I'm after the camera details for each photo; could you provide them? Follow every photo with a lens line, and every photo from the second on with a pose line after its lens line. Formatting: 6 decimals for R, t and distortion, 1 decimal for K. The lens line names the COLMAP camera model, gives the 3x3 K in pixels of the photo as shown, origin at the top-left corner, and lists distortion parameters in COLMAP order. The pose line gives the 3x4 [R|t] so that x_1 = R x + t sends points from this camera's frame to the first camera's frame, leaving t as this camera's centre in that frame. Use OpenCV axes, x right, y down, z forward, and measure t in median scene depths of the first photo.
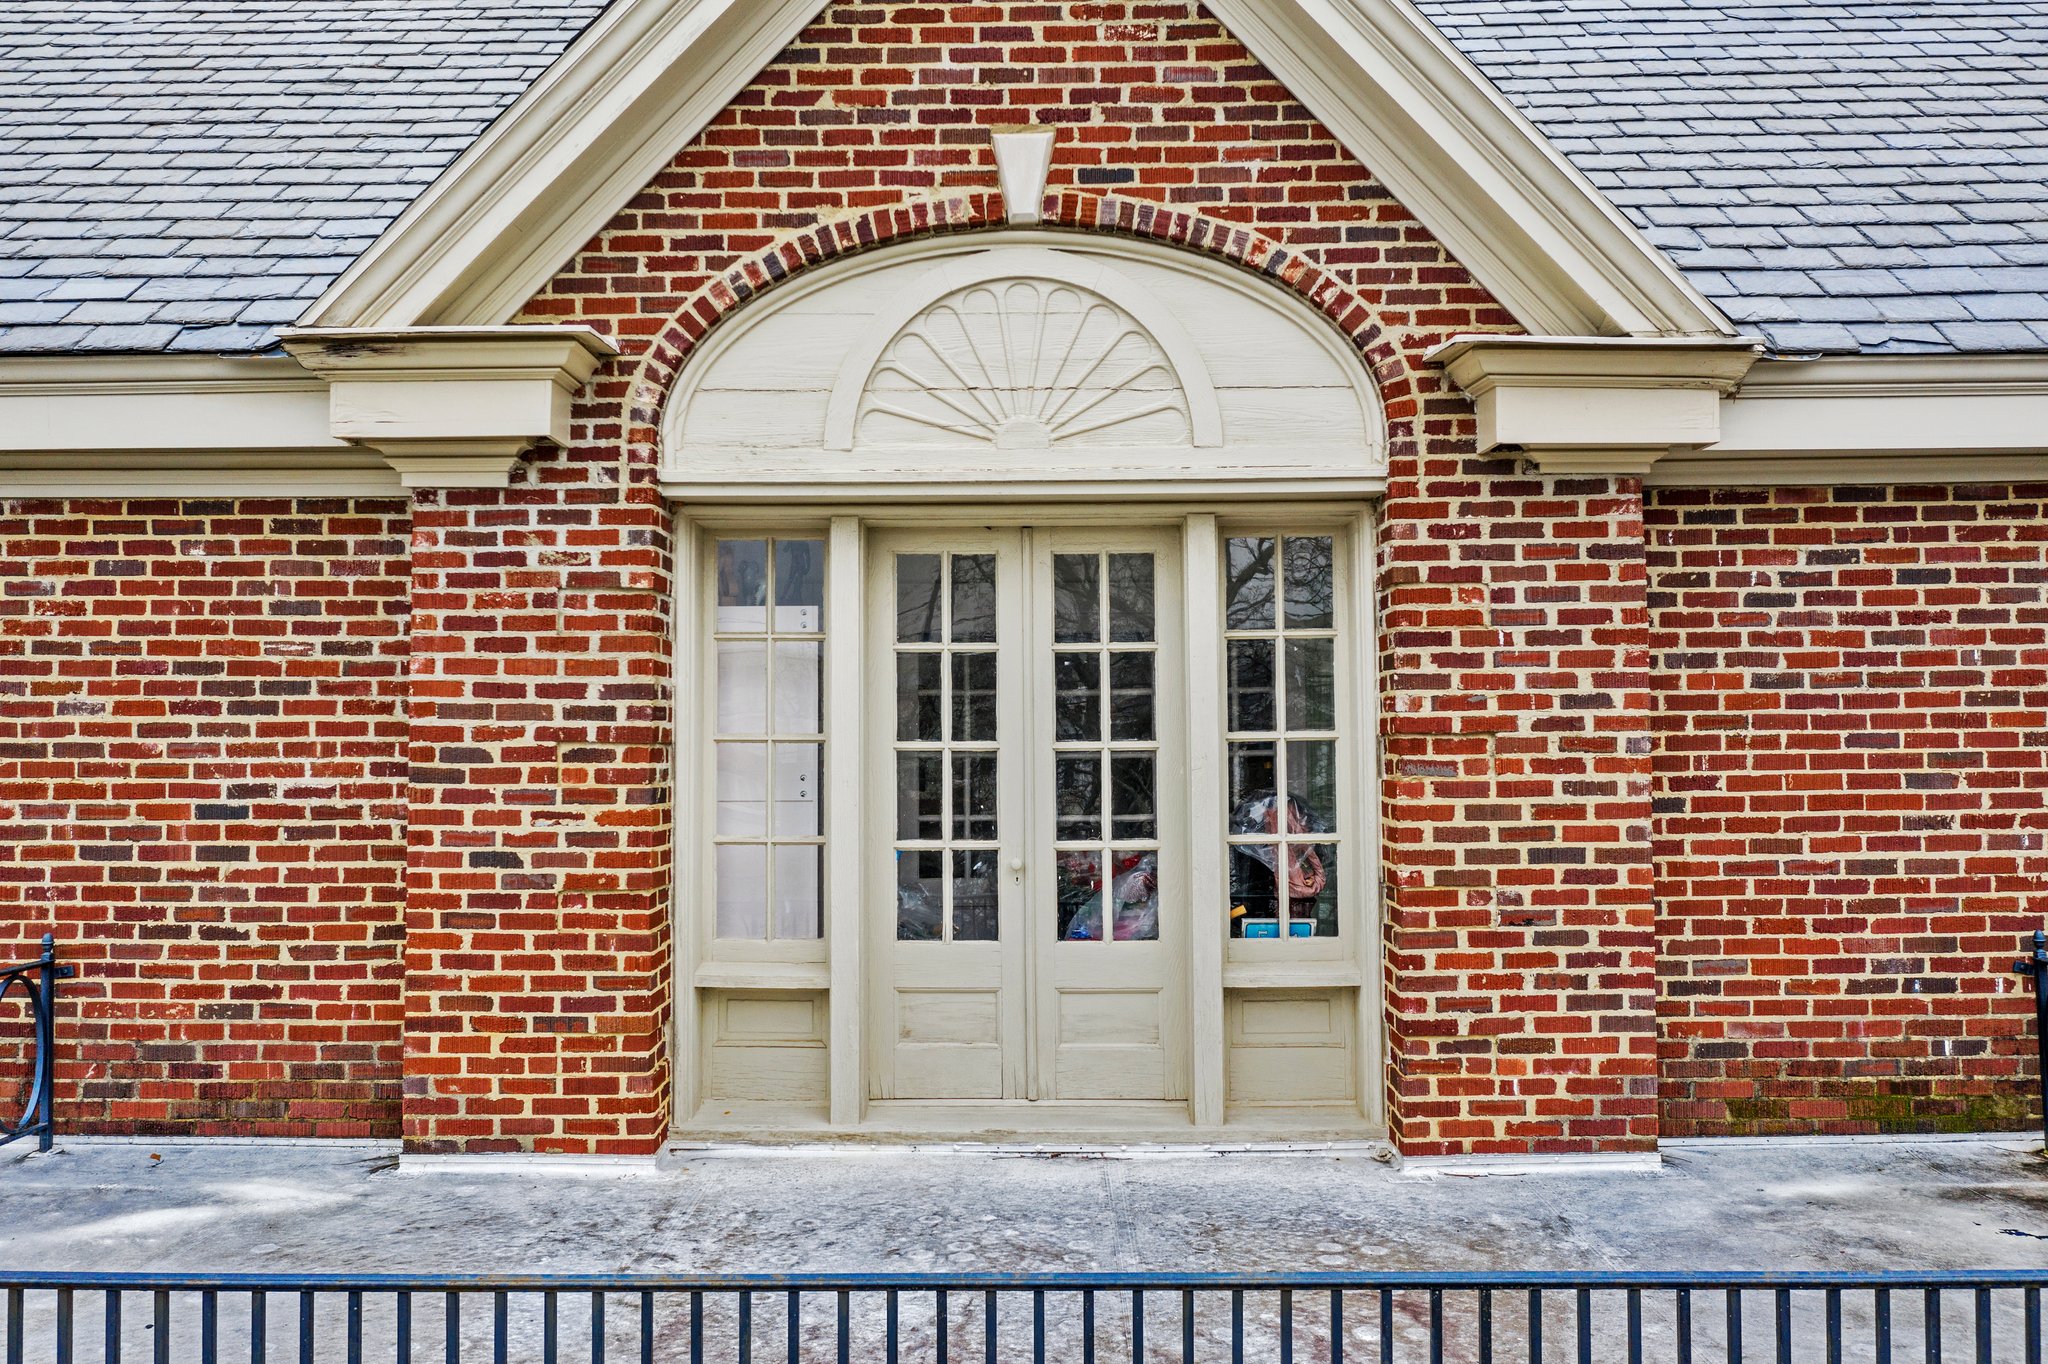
lens RADIAL K [[1699.8, 0, 1024.0], [0, 1699.8, 682.0], [0, 0, 1]] dist [0.002377, 0.003067]
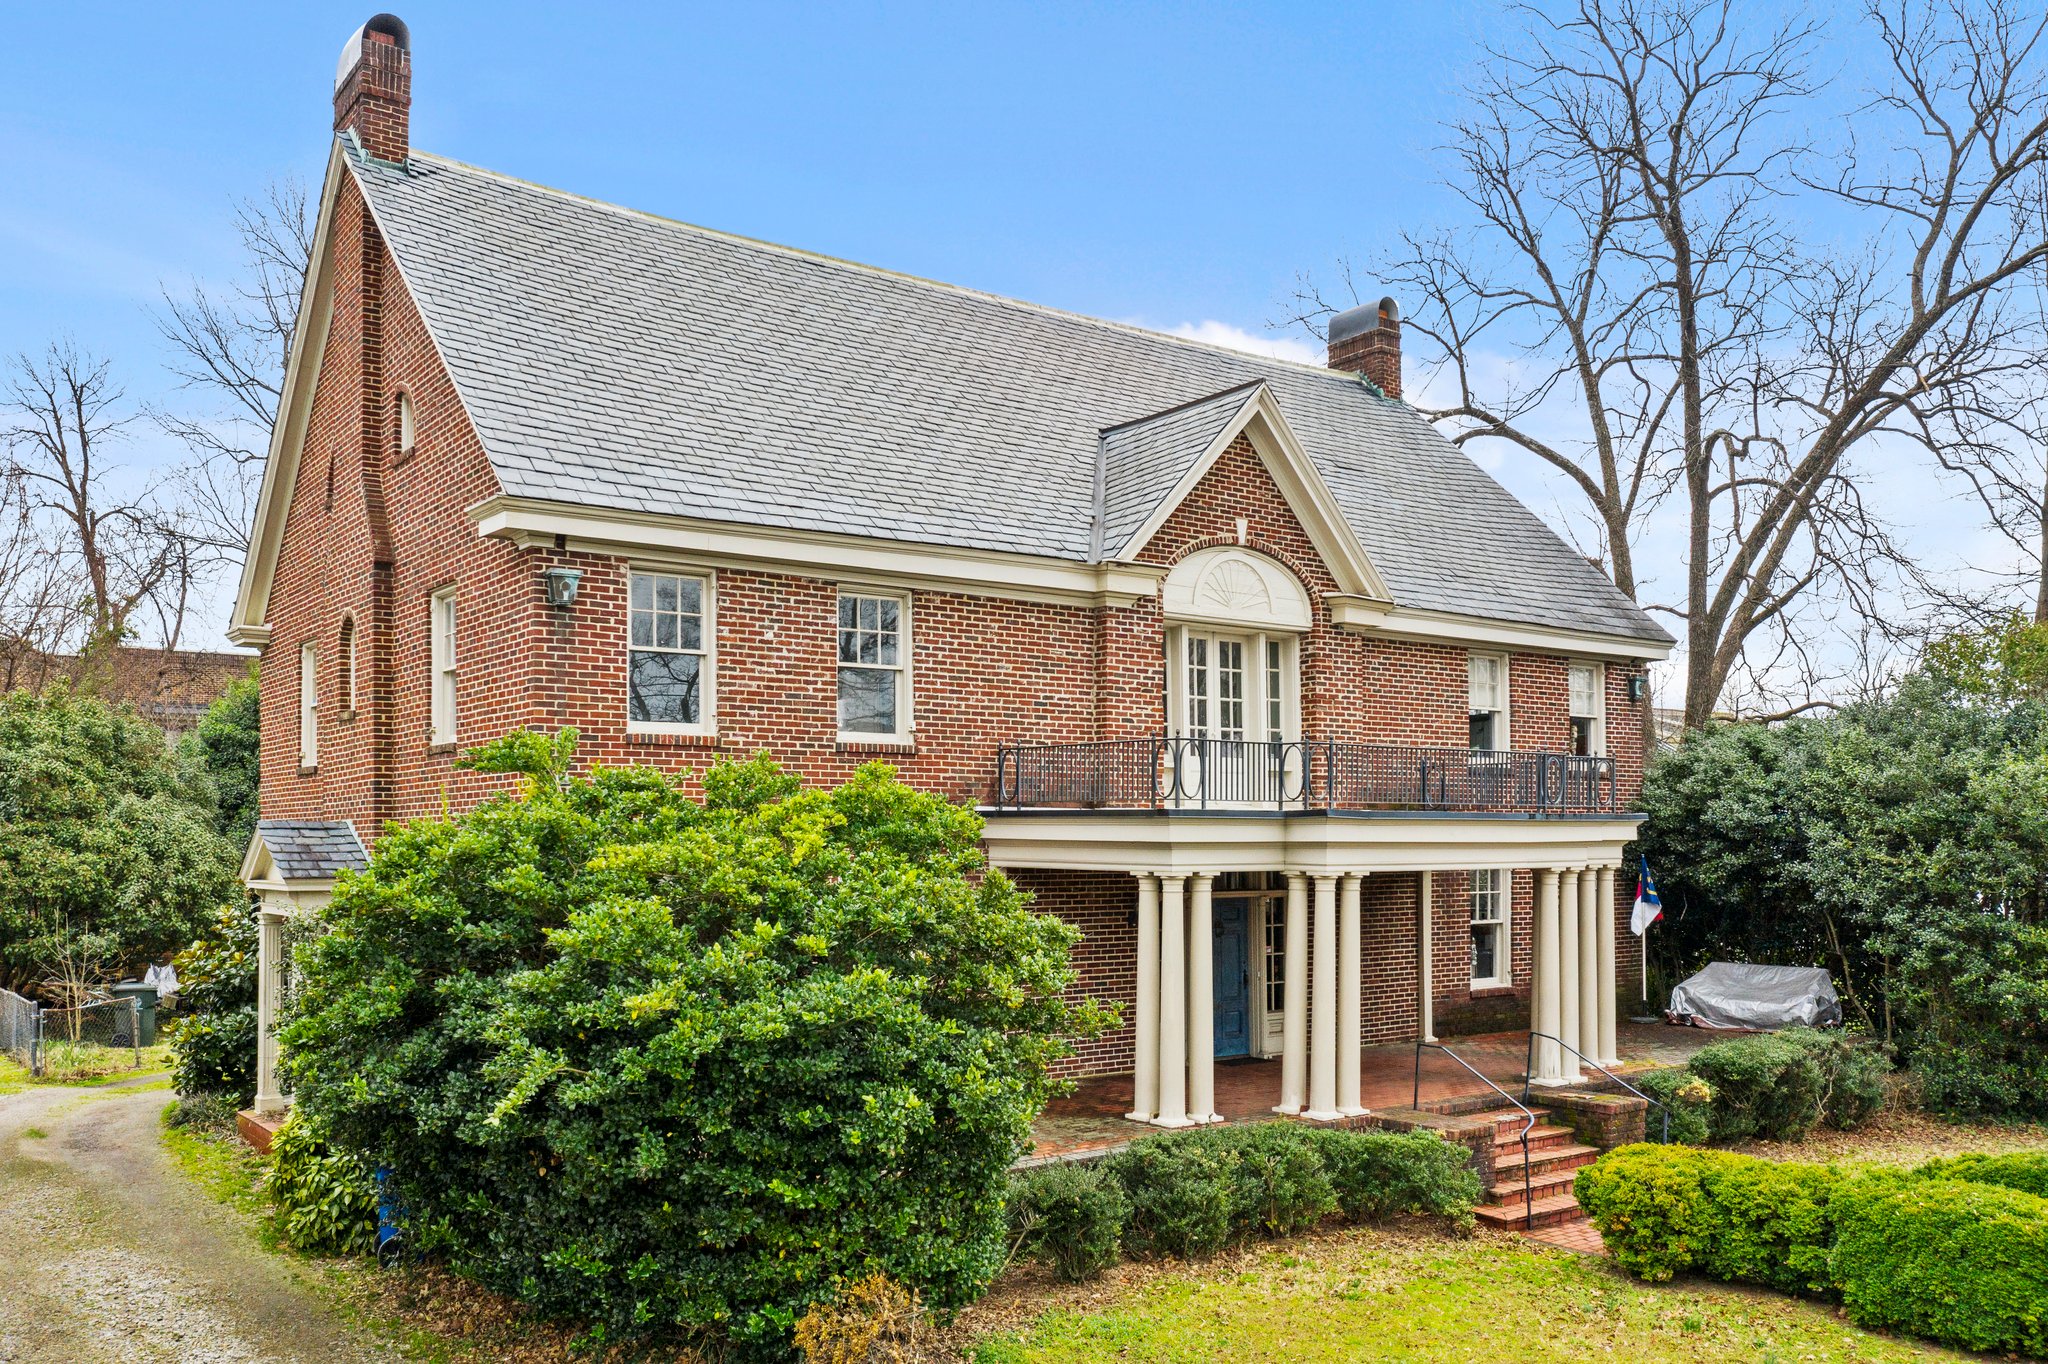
lens RADIAL K [[1666.8, 0, 1021.0], [0, 1666.8, 837.6], [0, 0, 1]] dist [-0.002472, 0.000009]
pose [[0.790563, 0.004929, 0.612360, -2.451955], [-0.020984, 0.999598, 0.019045, 0.273513], [-0.612021, -0.027906, 0.790349, -1.443579]]
